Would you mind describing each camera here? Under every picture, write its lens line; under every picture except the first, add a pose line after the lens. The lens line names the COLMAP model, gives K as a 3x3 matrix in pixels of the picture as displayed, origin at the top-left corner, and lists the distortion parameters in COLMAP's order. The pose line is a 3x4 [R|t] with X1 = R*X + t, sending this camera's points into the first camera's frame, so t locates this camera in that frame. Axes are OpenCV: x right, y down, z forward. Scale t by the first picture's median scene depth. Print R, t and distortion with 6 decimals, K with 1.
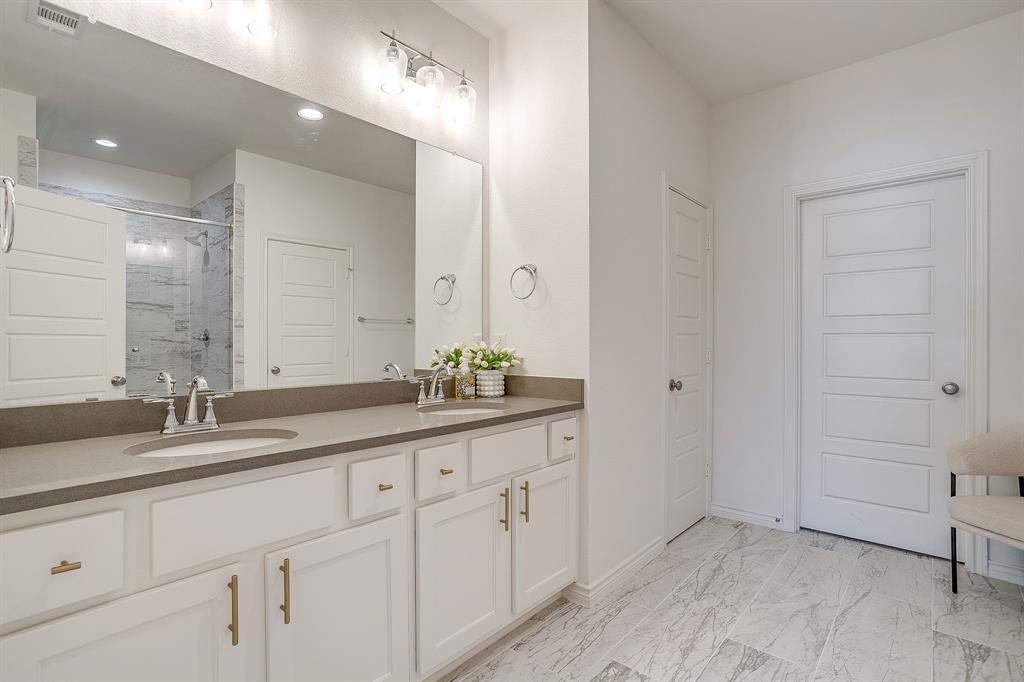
lens RADIAL K [[505.1, 0, 509.6], [0, 505.1, 341.9], [0, 0, 1]] dist [-0.049380, 0.032959]
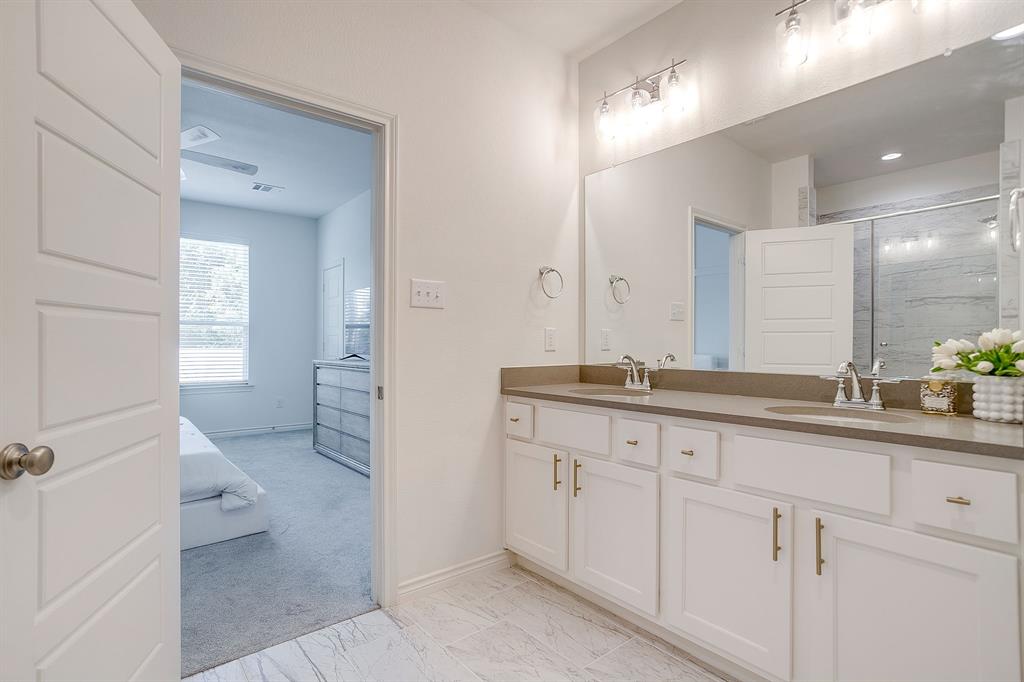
lens RADIAL K [[505.1, 0, 509.6], [0, 505.1, 341.9], [0, 0, 1]] dist [-0.049380, 0.032959]
pose [[-0.157243, 0.002350, -0.987557, 0.667169], [-0.000067, 0.999997, 0.002391, 0.013992], [0.987560, 0.000442, -0.157242, 0.544334]]
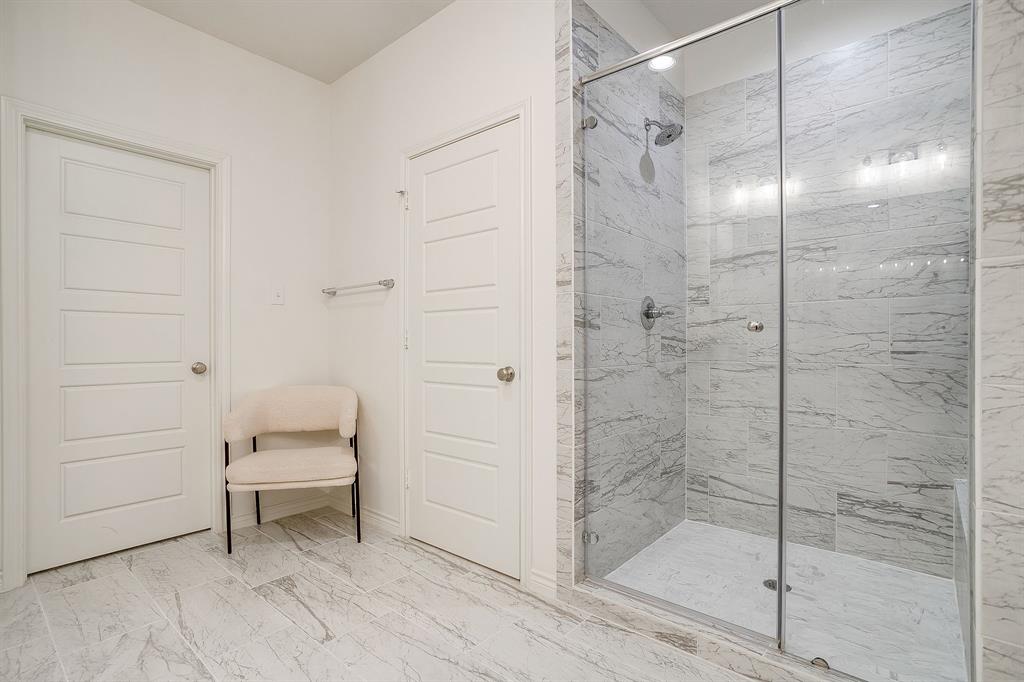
lens RADIAL K [[495.6, 0, 507.8], [0, 495.6, 342.5], [0, 0, 1]] dist [-0.055572, 0.031577]
pose [[-0.008445, 0.004234, 0.999955, -0.169327], [0.003918, 0.999984, -0.004201, 0.052527], [-0.999957, 0.003882, -0.008462, 0.400852]]
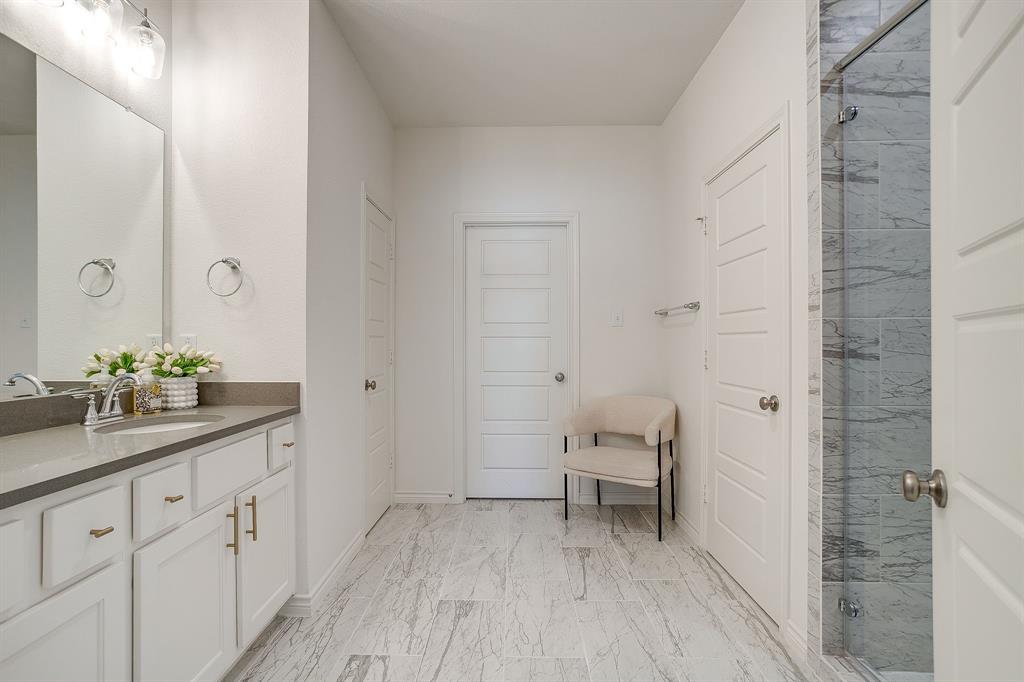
lens RADIAL K [[505.1, 0, 509.6], [0, 505.1, 341.9], [0, 0, 1]] dist [-0.049380, 0.032959]
pose [[0.761468, 0.001943, 0.648199, -0.164584], [0.000723, 0.999992, -0.003847, 0.000067], [-0.648202, 0.003398, 0.761461, 0.005579]]
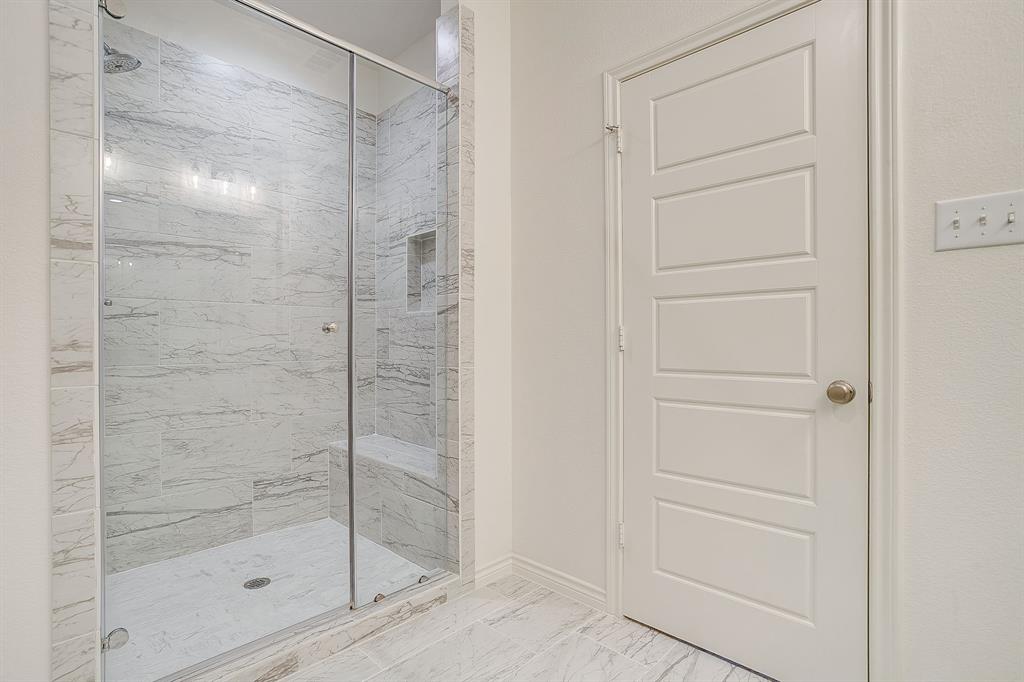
lens RADIAL K [[495.6, 0, 507.8], [0, 495.6, 342.5], [0, 0, 1]] dist [-0.055572, 0.031577]
pose [[-0.998329, 0.005326, 0.057537, 0.213262], [0.005528, 0.999979, 0.003348, 0.049658], [-0.057518, 0.003661, -0.998338, 0.785626]]
